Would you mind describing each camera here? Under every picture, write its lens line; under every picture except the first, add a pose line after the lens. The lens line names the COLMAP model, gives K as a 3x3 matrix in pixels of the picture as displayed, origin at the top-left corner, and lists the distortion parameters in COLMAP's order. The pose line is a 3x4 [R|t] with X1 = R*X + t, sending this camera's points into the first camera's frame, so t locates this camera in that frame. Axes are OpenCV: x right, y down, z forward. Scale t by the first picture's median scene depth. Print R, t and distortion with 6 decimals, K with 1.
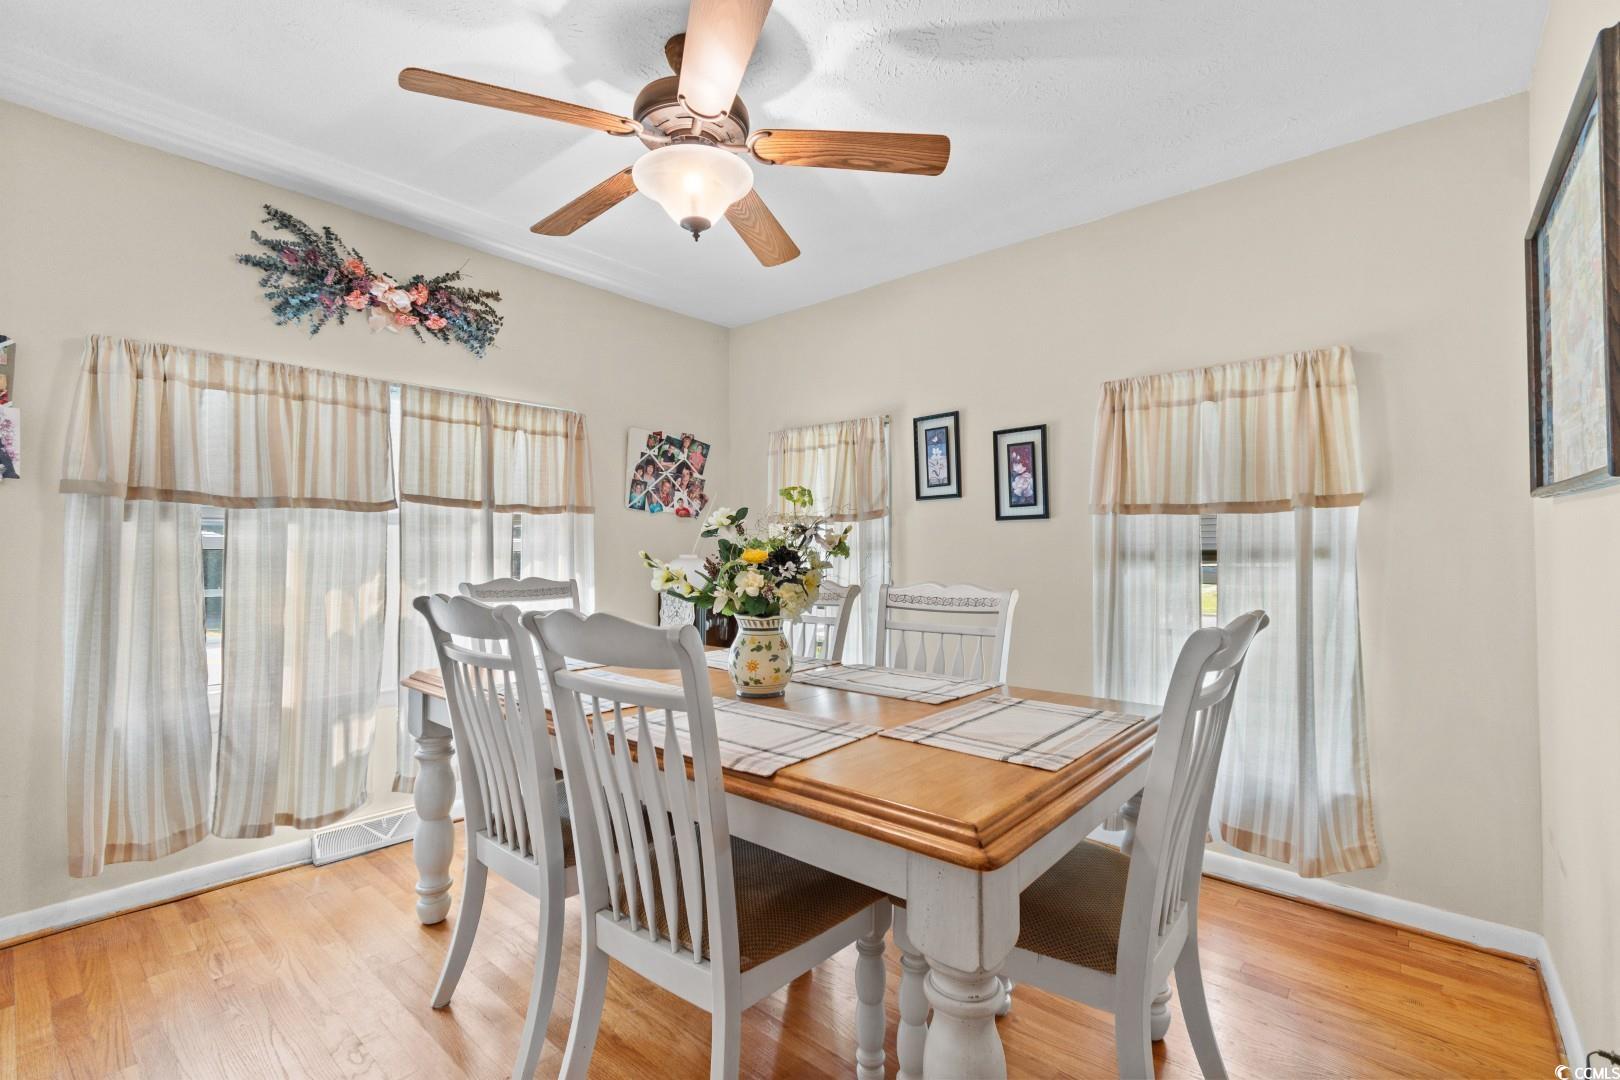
lens RADIAL K [[702.4, 0, 810.0], [0, 702.4, 540.0], [0, 0, 1]] dist [0.099451, 0.000029]
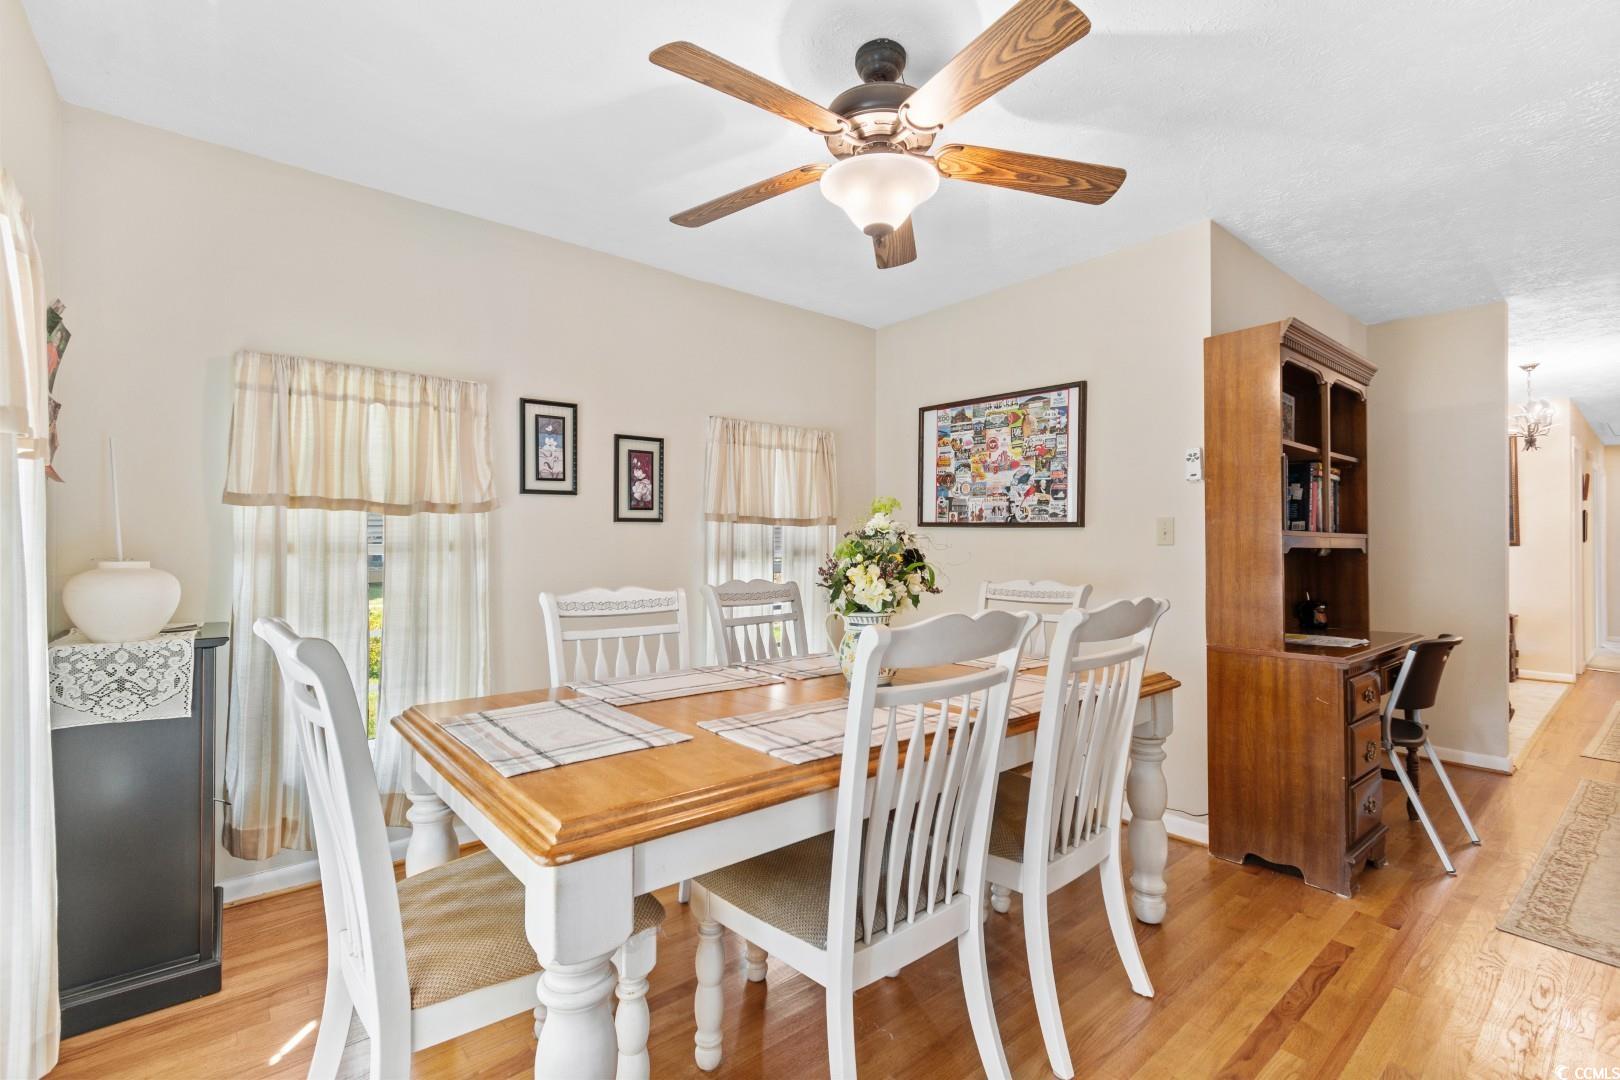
lens RADIAL K [[722.3, 0, 805.5], [0, 722.3, 556.1], [0, 0, 1]] dist [0.001404, 0.000115]
pose [[0.161469, -0.016851, 0.986734, -0.719885], [-0.012402, 0.999741, 0.019102, -0.001523], [-0.986800, -0.015322, 0.161219, 0.561608]]
